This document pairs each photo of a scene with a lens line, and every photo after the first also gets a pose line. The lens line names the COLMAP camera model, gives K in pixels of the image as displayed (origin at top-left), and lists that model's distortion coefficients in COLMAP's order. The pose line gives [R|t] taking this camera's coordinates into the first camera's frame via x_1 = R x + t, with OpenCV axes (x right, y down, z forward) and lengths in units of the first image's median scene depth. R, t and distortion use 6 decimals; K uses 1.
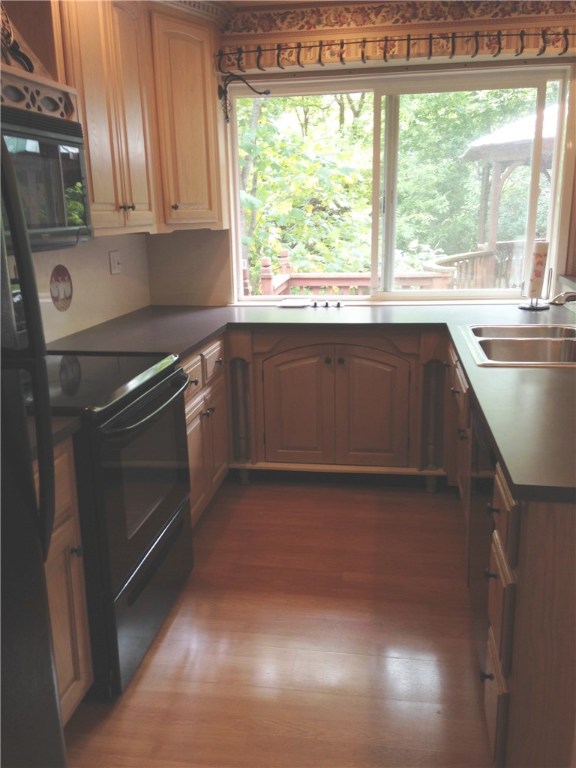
lens RADIAL K [[693.9, 0, 285.9], [0, 693.9, 383.0], [0, 0, 1]] dist [0.170879, -0.262771]
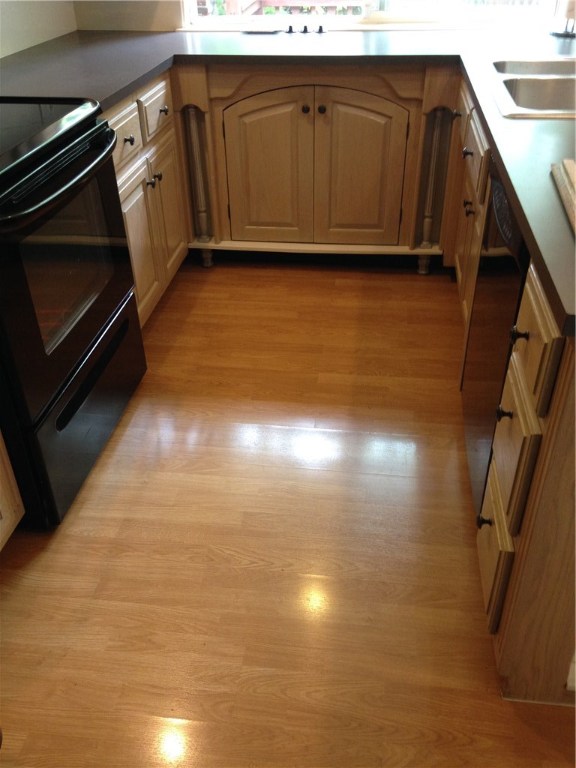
lens RADIAL K [[693.9, 0, 285.9], [0, 693.9, 383.0], [0, 0, 1]] dist [0.170879, -0.262771]
pose [[0.999681, -0.011892, 0.022273, 0.017510], [0.003722, 0.941917, 0.335826, -0.009671], [-0.024973, -0.335636, 0.941661, 0.150435]]
